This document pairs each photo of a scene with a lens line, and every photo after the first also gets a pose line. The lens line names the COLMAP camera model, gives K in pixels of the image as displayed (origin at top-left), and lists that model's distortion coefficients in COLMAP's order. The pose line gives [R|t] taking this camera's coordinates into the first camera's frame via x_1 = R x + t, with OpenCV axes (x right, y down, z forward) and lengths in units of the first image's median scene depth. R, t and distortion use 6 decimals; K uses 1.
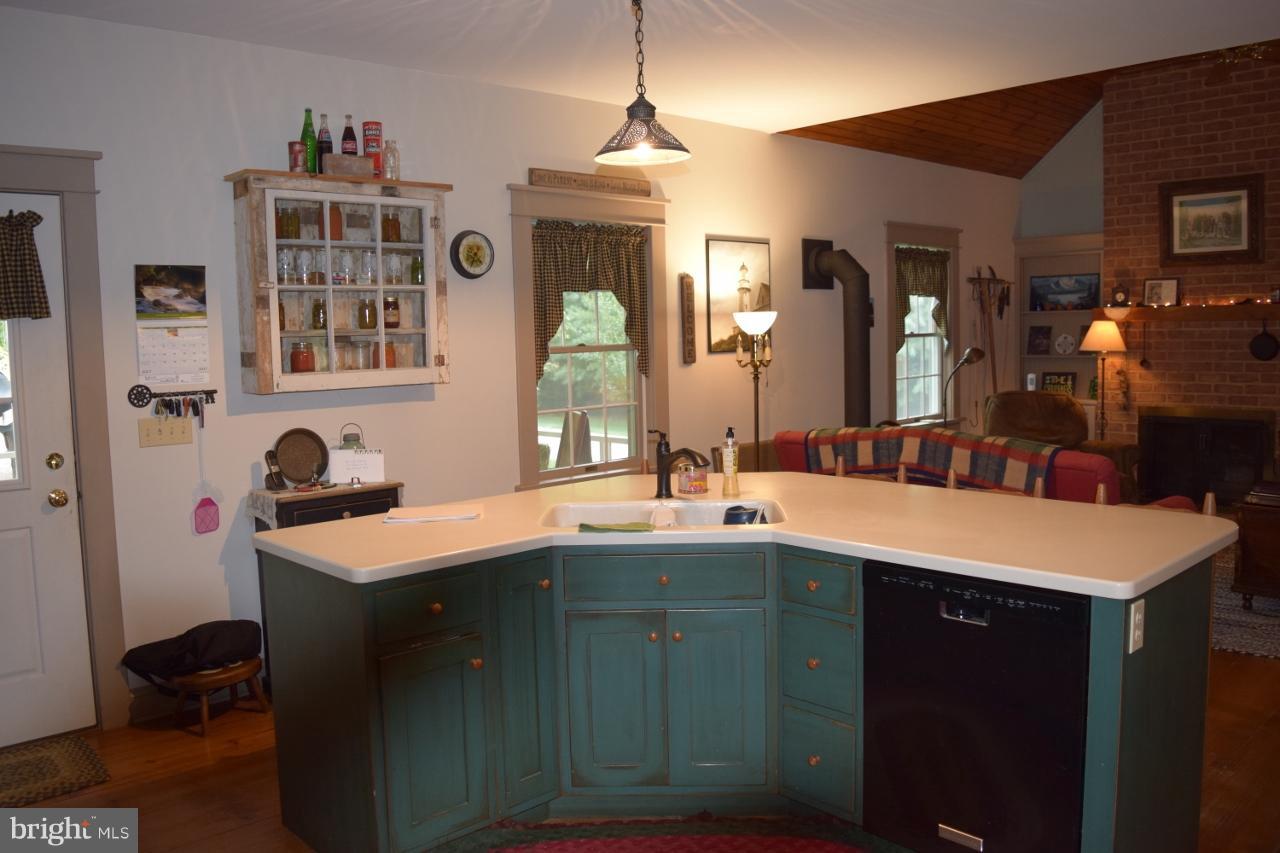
lens RADIAL K [[1006.3, 0, 640.2], [0, 1006.3, 416.6], [0, 0, 1]] dist [-0.092818, 0.021058]
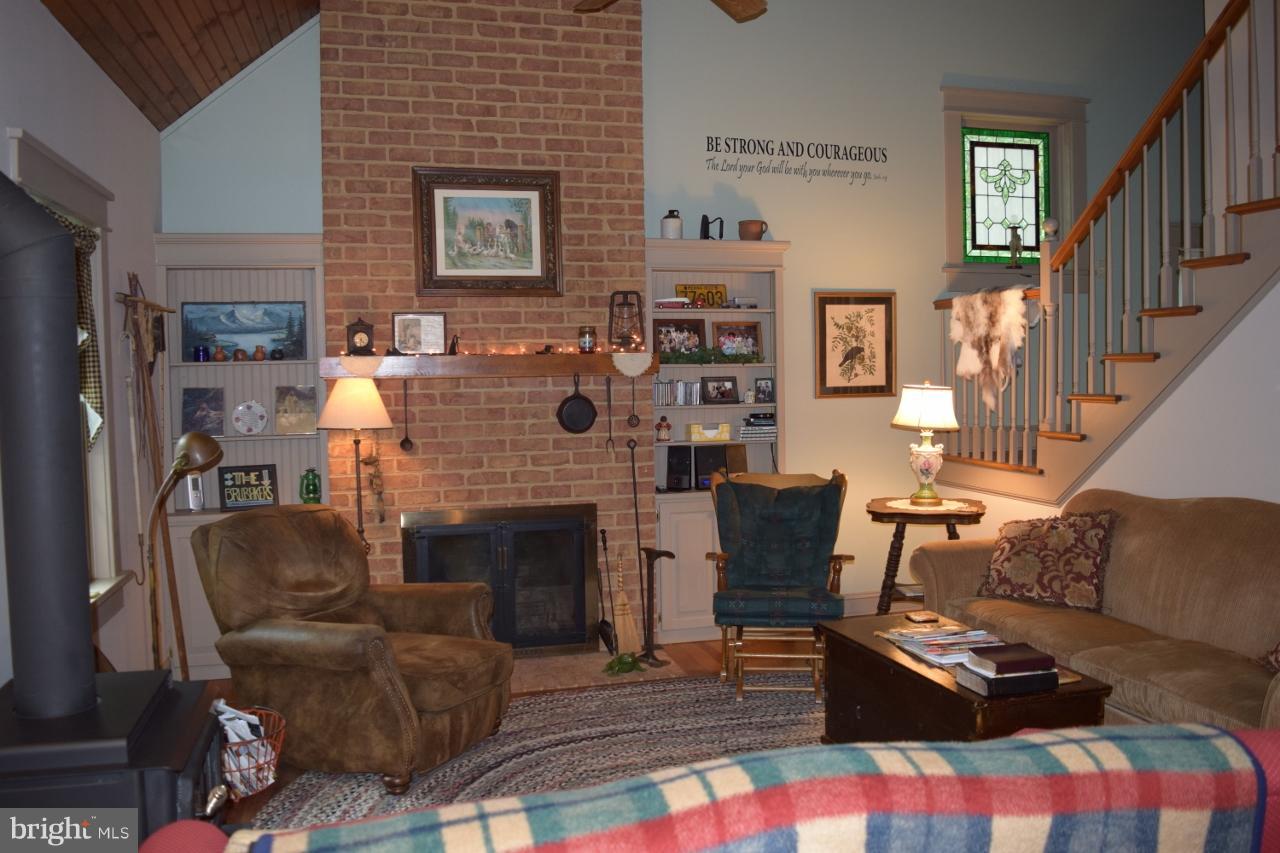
lens RADIAL K [[1006.3, 0, 640.2], [0, 1006.3, 416.6], [0, 0, 1]] dist [-0.092818, 0.021058]
pose [[0.475816, -0.022921, 0.879246, 0.018241], [0.079580, 0.996682, -0.017083, -0.050202], [-0.875938, 0.078098, 0.476061, 0.569925]]
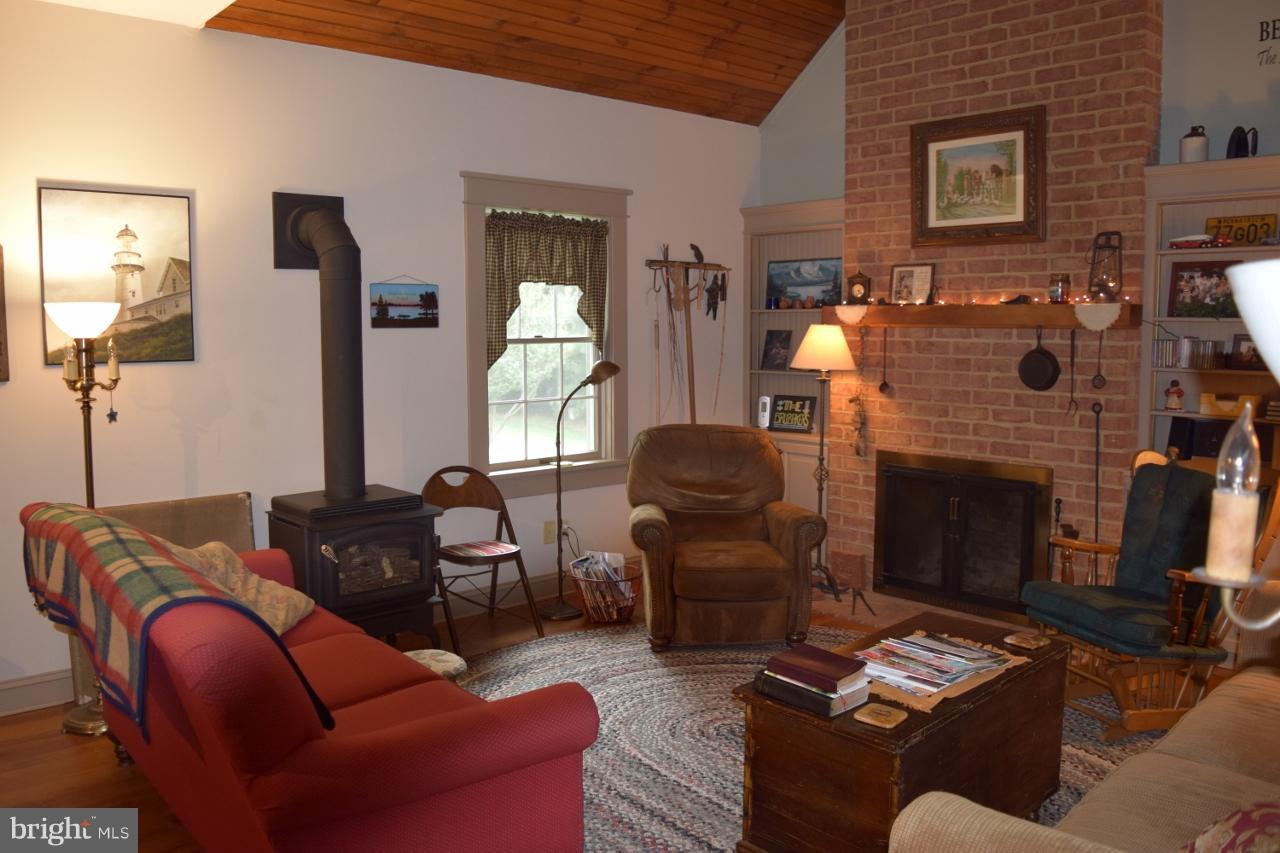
lens RADIAL K [[1006.3, 0, 640.2], [0, 1006.3, 416.6], [0, 0, 1]] dist [-0.092818, 0.021058]
pose [[0.999543, 0.025555, -0.016136, 0.360791], [-0.025437, 0.999648, 0.007477, -0.035878], [0.016322, -0.007064, 0.999842, 0.306609]]
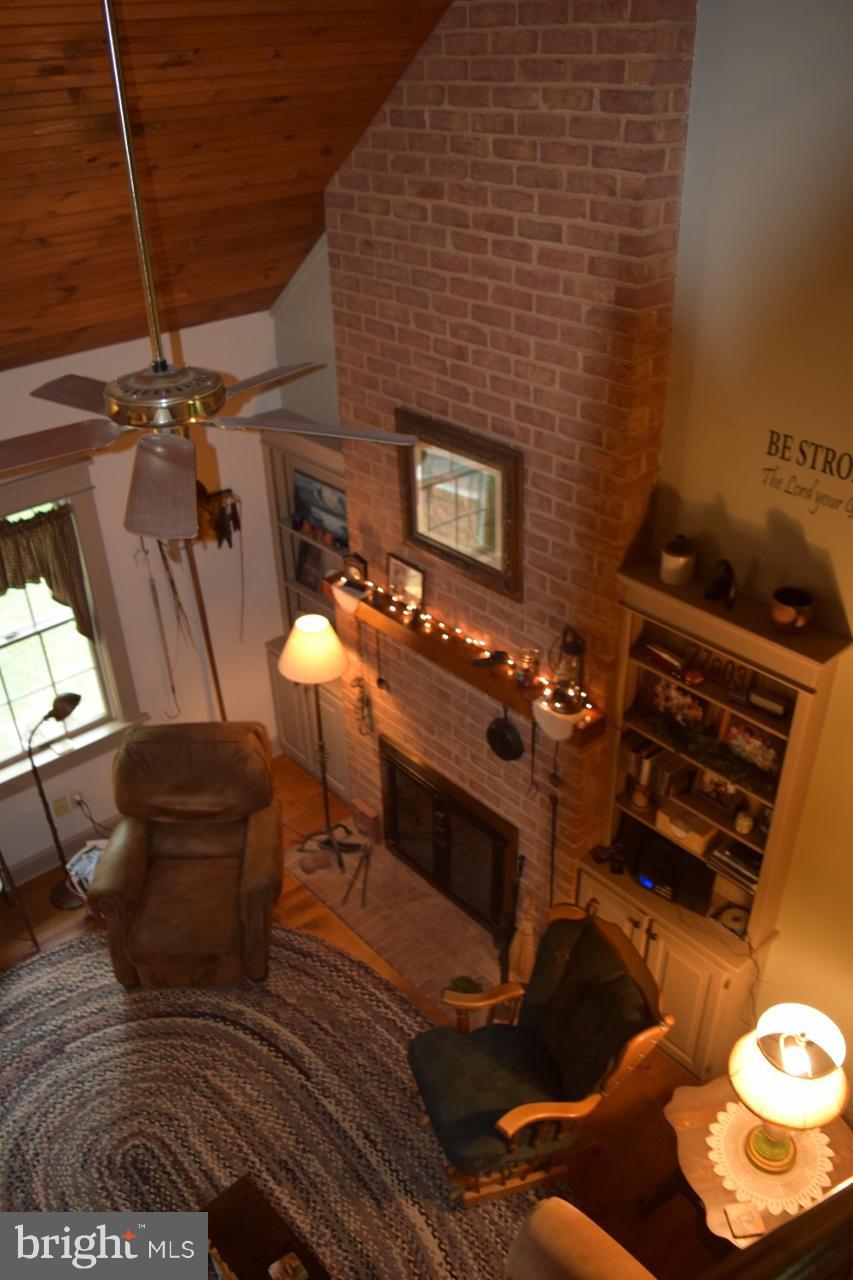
lens RADIAL K [[1006.3, 0, 410.1], [0, 1006.3, 643.9], [0, 0, 1]] dist [-0.092818, 0.021058]
pose [[0.998654, 0.018622, -0.048412, 0.572043], [0.005449, 0.890502, 0.454946, -0.377907], [0.051582, -0.454597, 0.889202, 0.444002]]
